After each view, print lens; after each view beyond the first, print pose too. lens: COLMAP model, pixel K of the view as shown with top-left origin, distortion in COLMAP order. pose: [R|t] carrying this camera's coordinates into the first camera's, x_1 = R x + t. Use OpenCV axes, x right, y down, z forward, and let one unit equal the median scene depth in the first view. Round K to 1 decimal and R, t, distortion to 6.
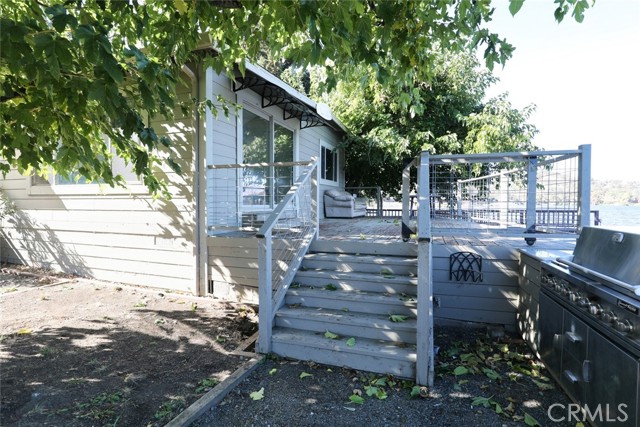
lens RADIAL K [[322.3, 0, 320.0], [0, 322.3, 213.5], [0, 0, 1]] dist [-0.023029, -0.000205]
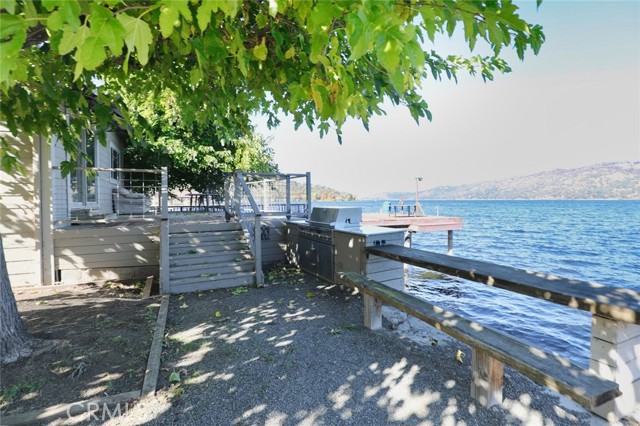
lens RADIAL K [[306.2, 0, 318.8], [0, 306.2, 204.9], [0, 0, 1]] dist [-0.017921, 0.000103]
pose [[0.707057, -0.018530, 0.706914, -0.424736], [0.031450, 0.999491, -0.005257, 0.016460], [-0.706457, 0.025950, 0.707280, -0.375704]]
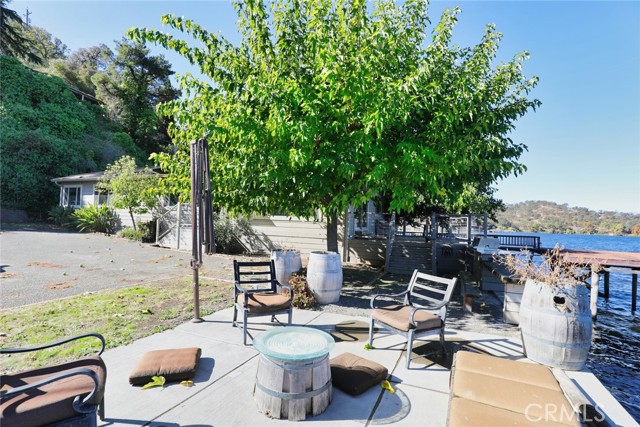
lens RADIAL K [[292.8, 0, 320.0], [0, 292.8, 213.5], [0, 0, 1]] dist [-0.021723, 0.000385]
pose [[0.998594, 0.032662, -0.041748, -0.470087], [-0.035411, 0.997130, -0.066921, 0.030088], [0.039442, 0.068305, 0.996885, -1.327825]]
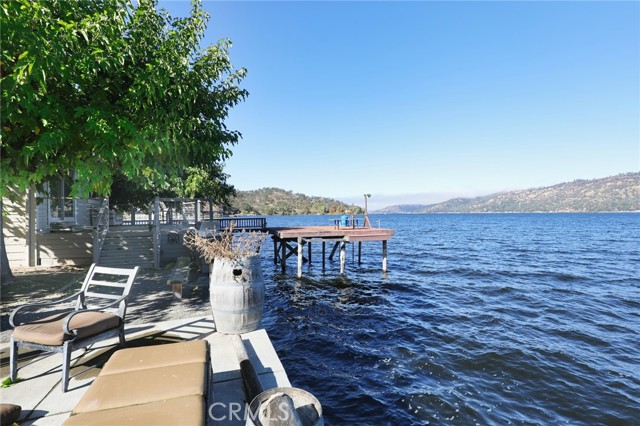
lens RADIAL K [[308.9, 0, 310.2], [0, 308.9, 212.7], [0, 0, 1]] dist [-0.021167, 0.000578]
pose [[0.747728, -0.007616, 0.663961, -0.322407], [0.033249, 0.999109, -0.025984, 0.041381], [-0.663172, 0.041505, 0.747315, -1.339808]]
